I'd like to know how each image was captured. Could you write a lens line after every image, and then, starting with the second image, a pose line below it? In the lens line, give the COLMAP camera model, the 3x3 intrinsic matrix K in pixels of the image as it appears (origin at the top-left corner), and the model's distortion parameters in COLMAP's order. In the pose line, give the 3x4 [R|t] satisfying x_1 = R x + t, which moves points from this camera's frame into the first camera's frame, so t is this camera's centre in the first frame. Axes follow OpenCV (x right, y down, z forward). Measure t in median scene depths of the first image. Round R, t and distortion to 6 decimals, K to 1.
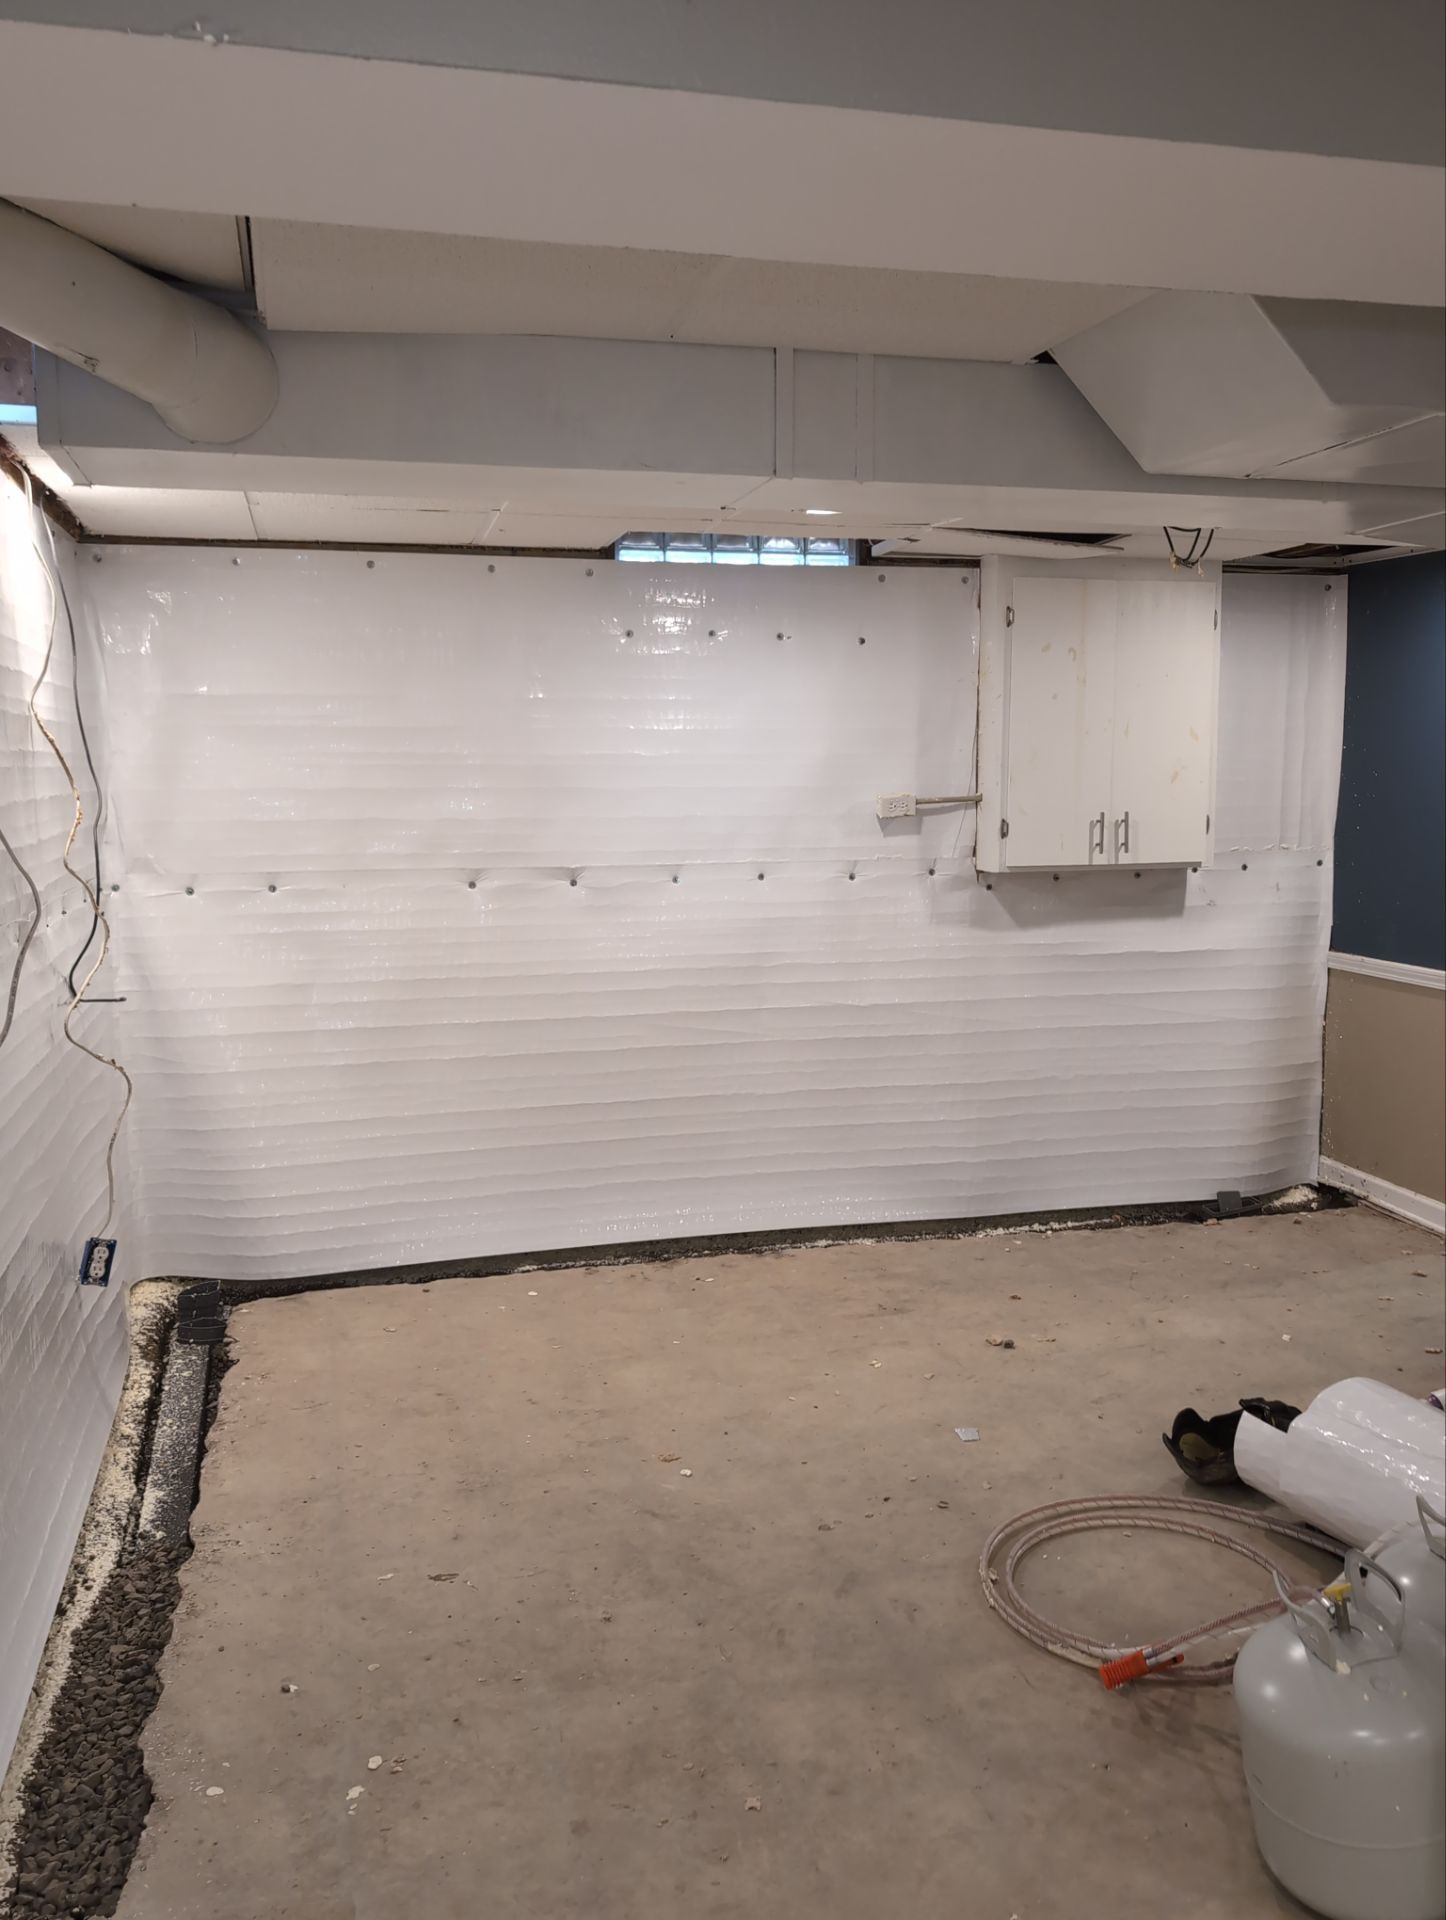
lens RADIAL K [[1583.9, 0, 719.8], [0, 1583.9, 959.0], [0, 0, 1]] dist [0.009695, 0.005245]
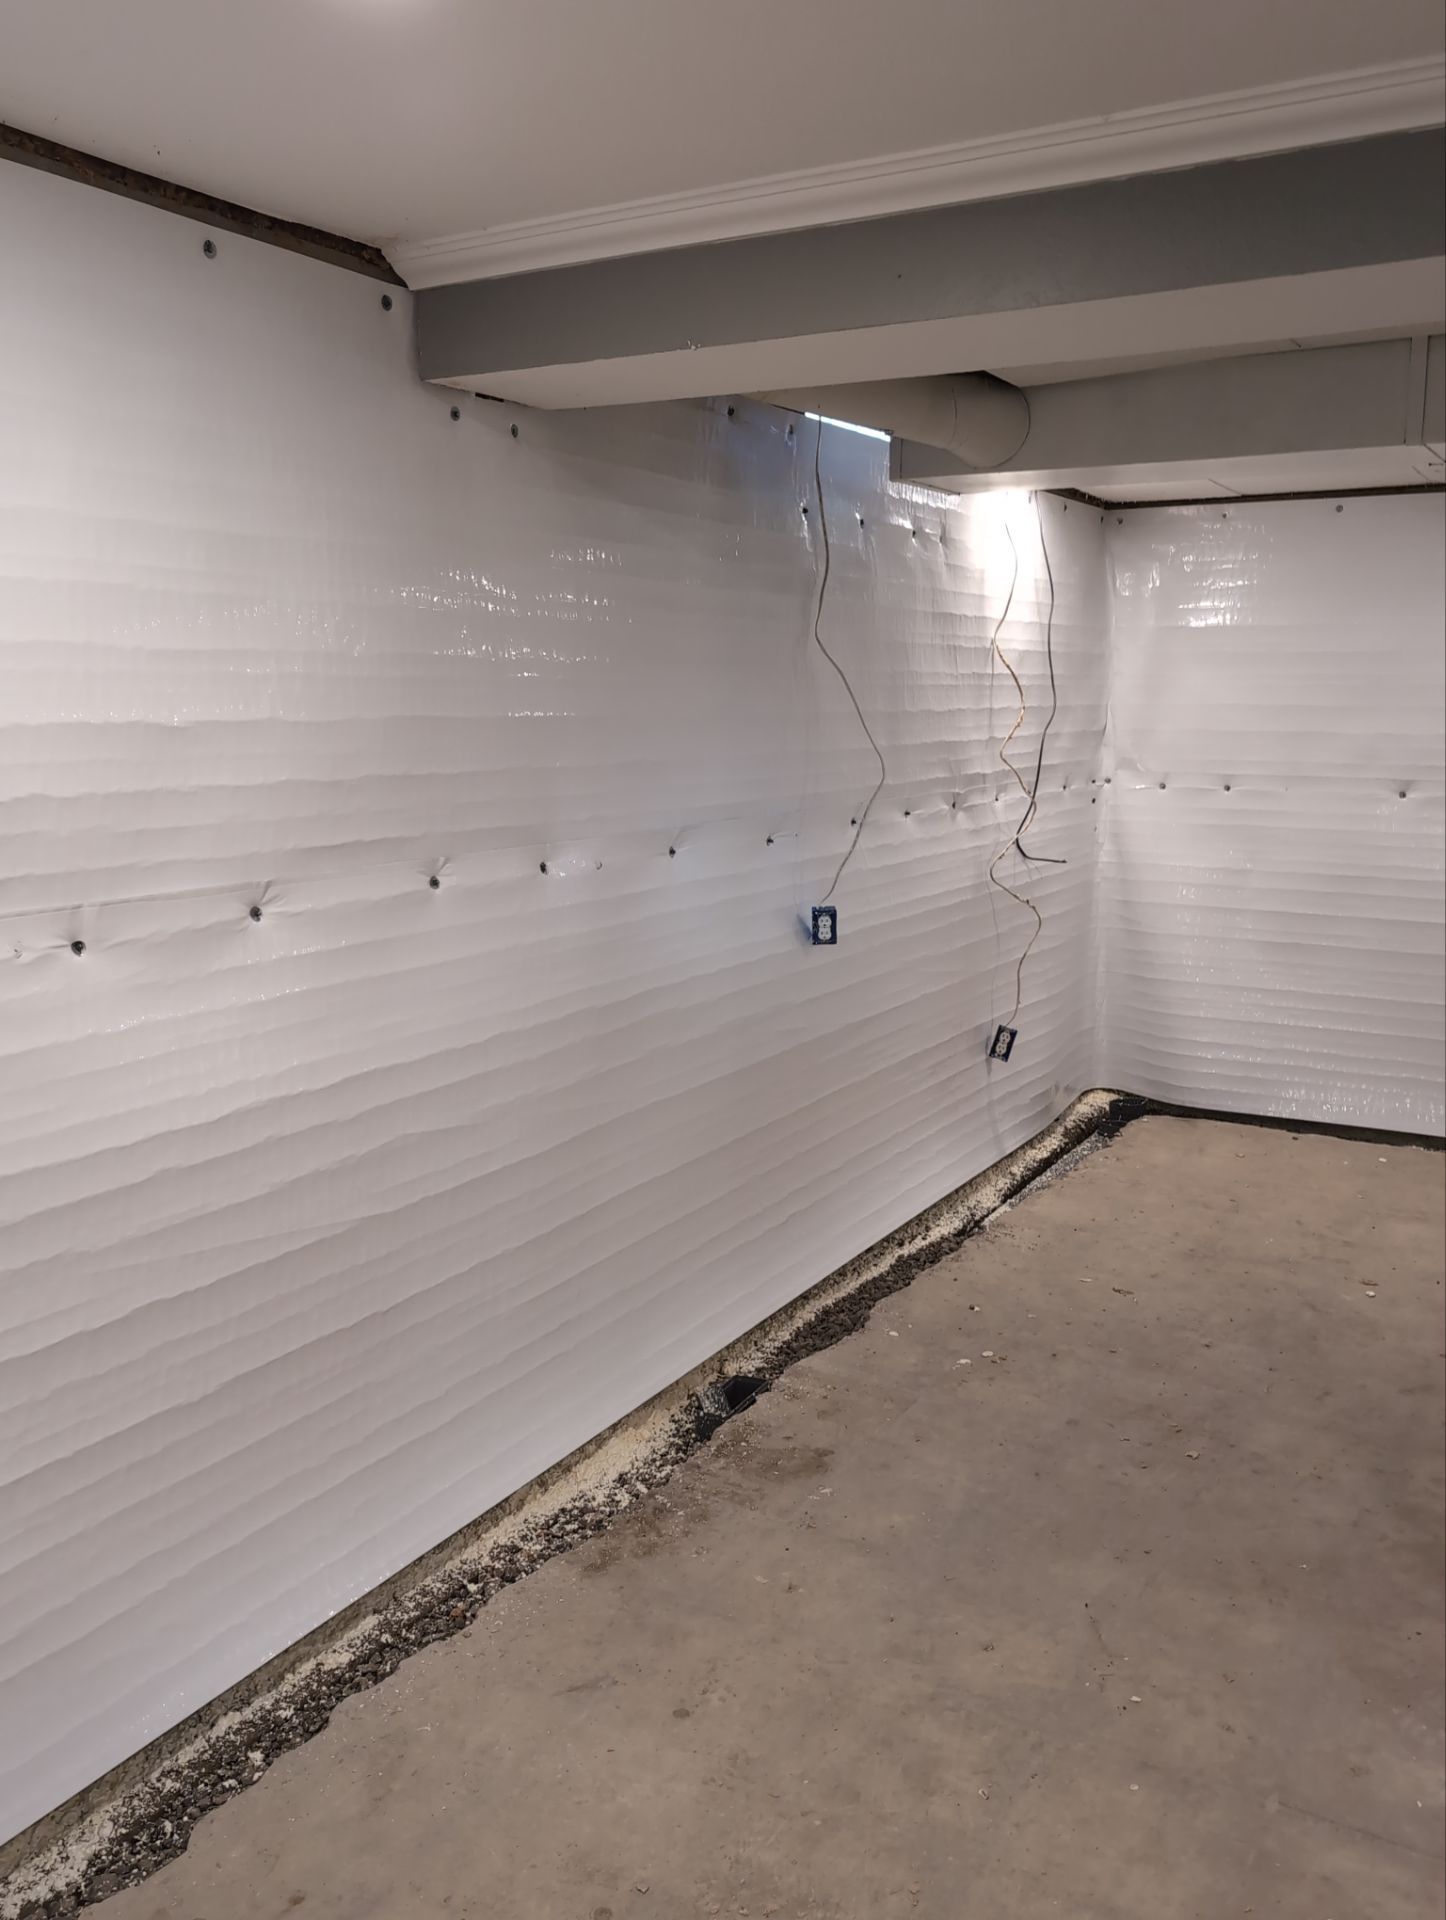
lens RADIAL K [[1583.9, 0, 732.7], [0, 1583.9, 949.1], [0, 0, 1]] dist [0.009695, 0.005245]
pose [[0.704357, 0.123073, -0.699095, 0.401337], [-0.093244, 0.992363, 0.080757, 0.018946], [0.703695, 0.008305, 0.710454, -0.153470]]
